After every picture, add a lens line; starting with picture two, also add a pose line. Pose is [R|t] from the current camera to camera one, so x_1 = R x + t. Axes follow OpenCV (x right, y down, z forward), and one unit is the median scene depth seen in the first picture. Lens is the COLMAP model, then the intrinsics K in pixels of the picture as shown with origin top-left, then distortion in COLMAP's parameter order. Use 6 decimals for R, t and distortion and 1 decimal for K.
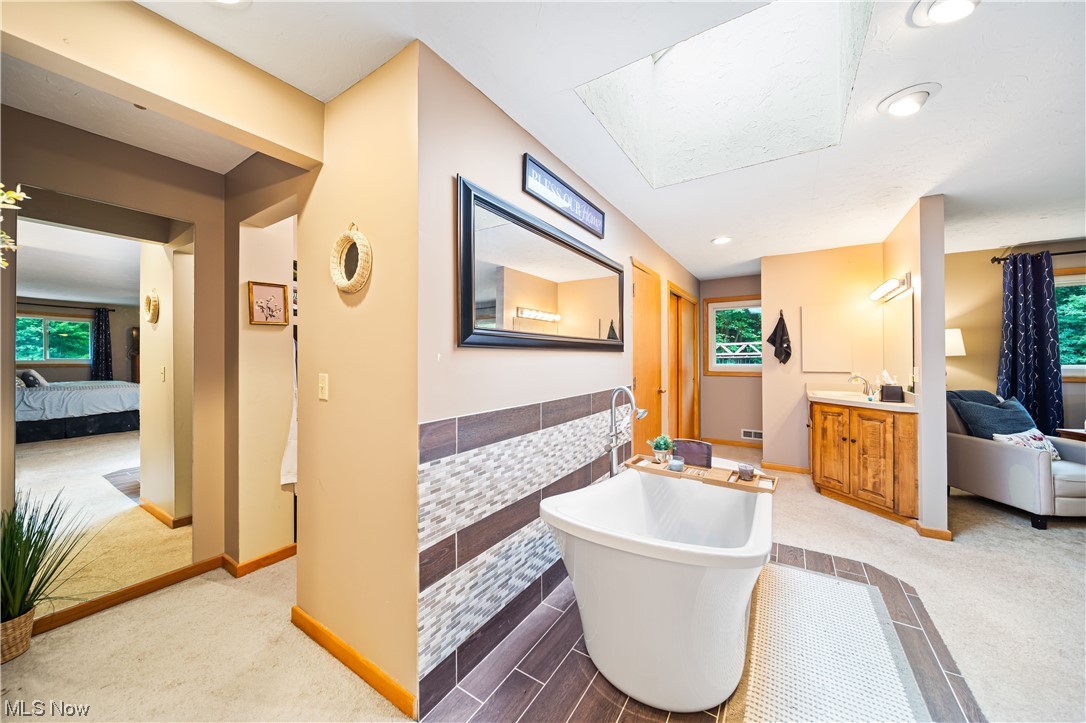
lens RADIAL K [[380.9, 0, 540.2], [0, 380.9, 356.7], [0, 0, 1]] dist [-0.000635, -0.000141]
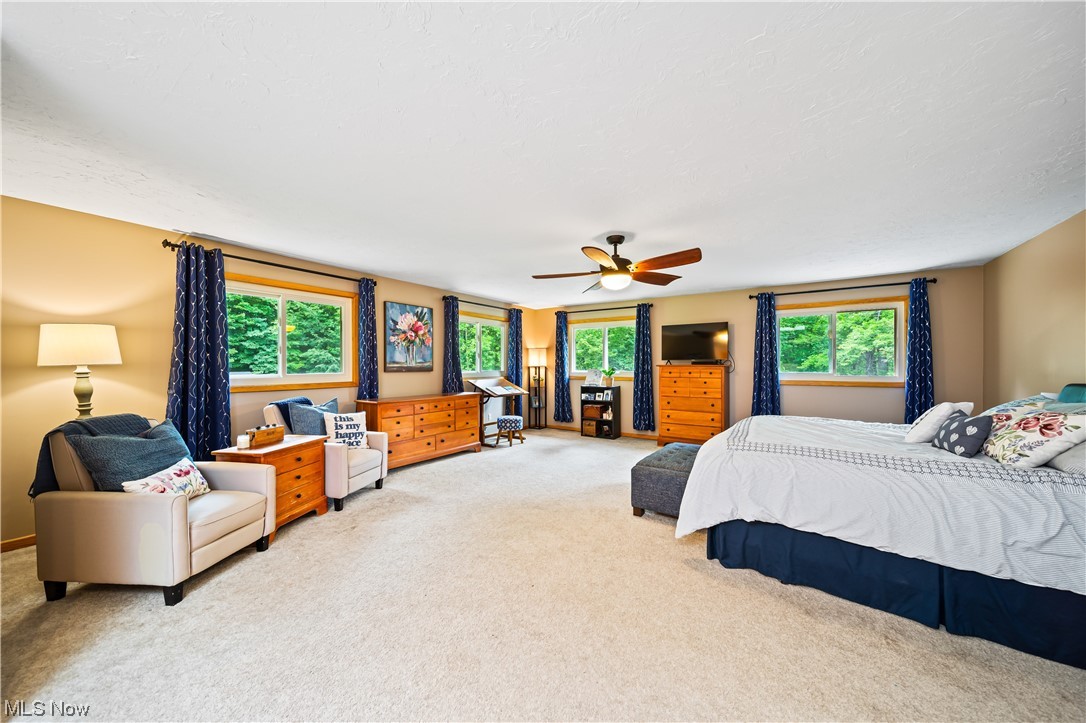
lens RADIAL K [[380.9, 0, 540.7], [0, 380.9, 364.4], [0, 0, 1]] dist [-0.000635, -0.000141]
pose [[0.019310, 0.007800, 0.999783, 0.438472], [-0.005994, 0.999953, -0.007685, -0.001377], [-0.999796, -0.005844, 0.019356, 0.212586]]
